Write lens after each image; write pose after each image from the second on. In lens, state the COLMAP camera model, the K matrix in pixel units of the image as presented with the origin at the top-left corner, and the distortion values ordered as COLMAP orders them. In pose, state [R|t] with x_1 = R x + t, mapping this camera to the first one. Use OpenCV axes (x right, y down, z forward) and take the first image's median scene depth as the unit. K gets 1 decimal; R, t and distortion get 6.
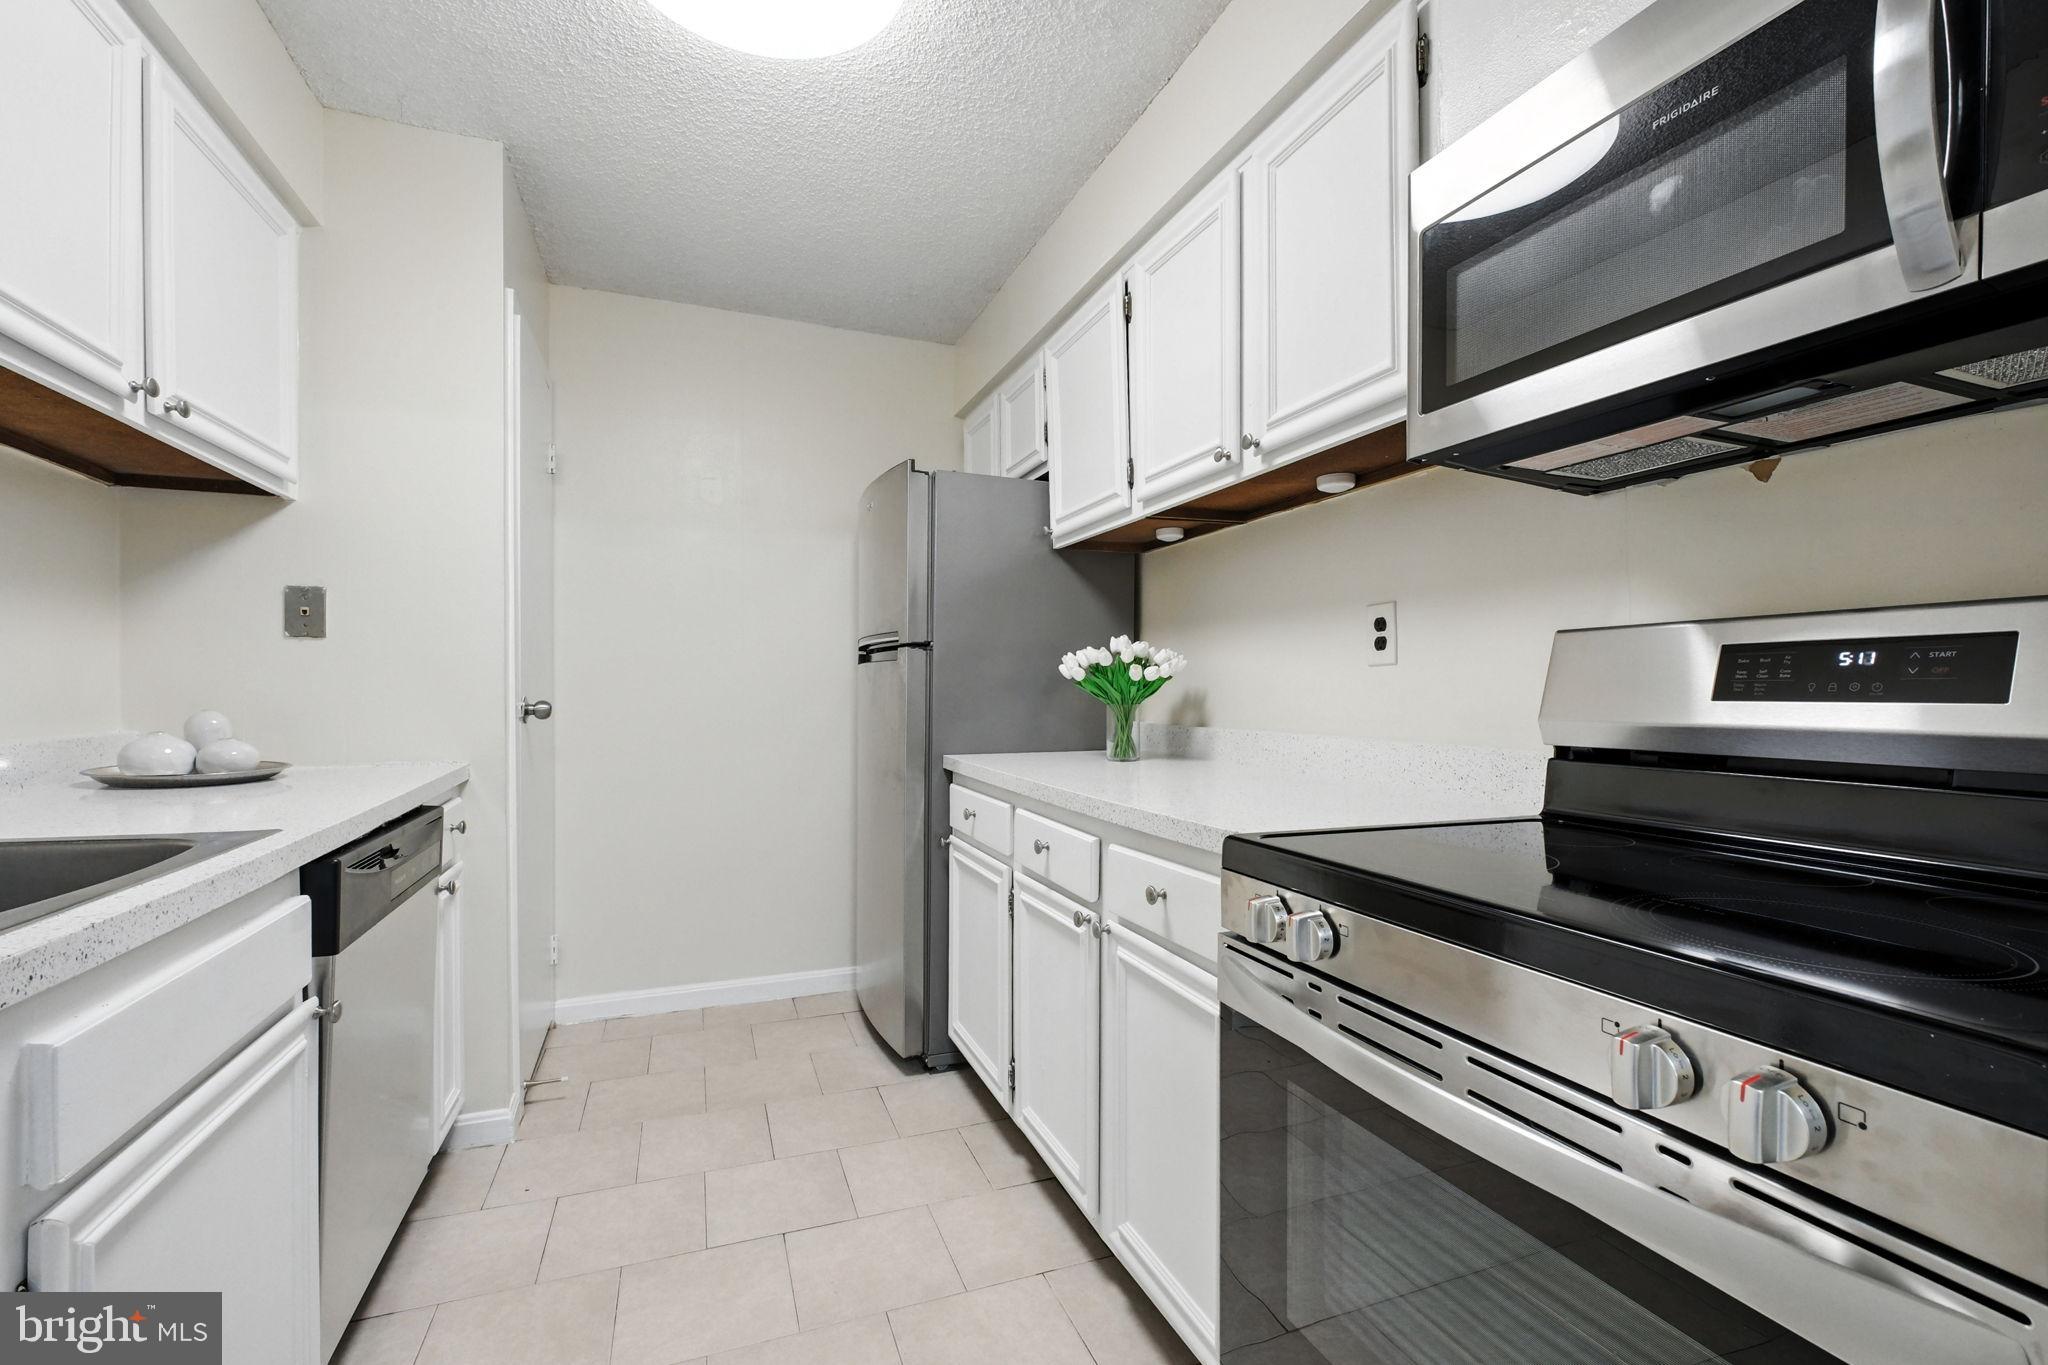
lens RADIAL K [[901.7, 0, 1027.2], [0, 901.7, 688.0], [0, 0, 1]] dist [-0.001924, -0.000081]
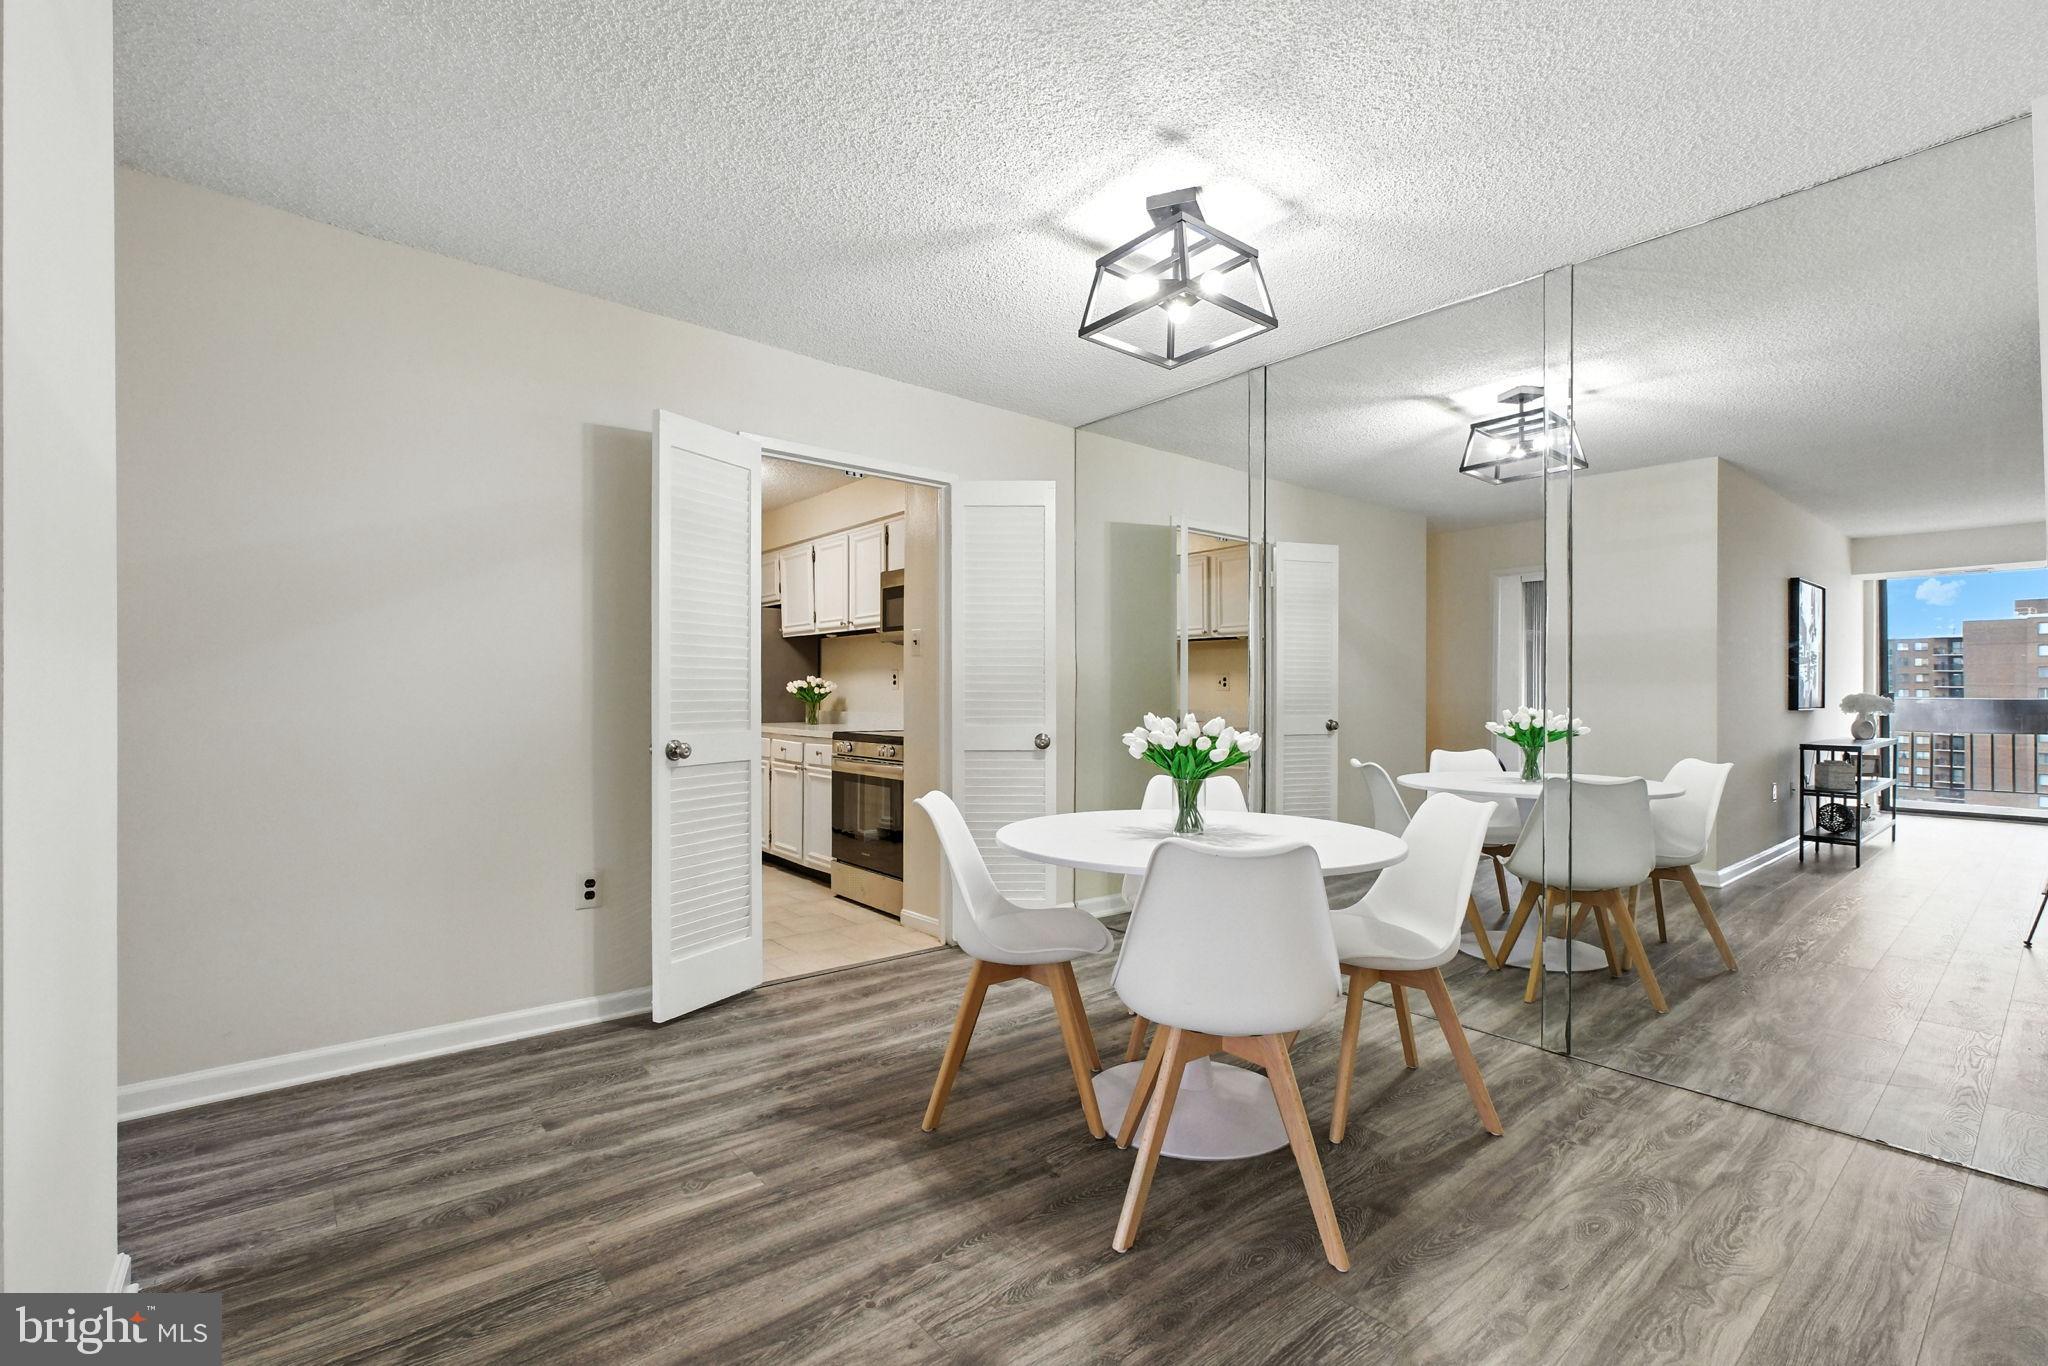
lens RADIAL K [[901.7, 0, 1026.7], [0, 901.7, 686.1], [0, 0, 1]] dist [-0.001924, -0.000081]
pose [[0.947483, 0.002441, 0.319796, -0.137846], [-0.001402, 0.999993, -0.003477, -0.021447], [-0.319803, 0.002846, 0.947480, -1.645909]]
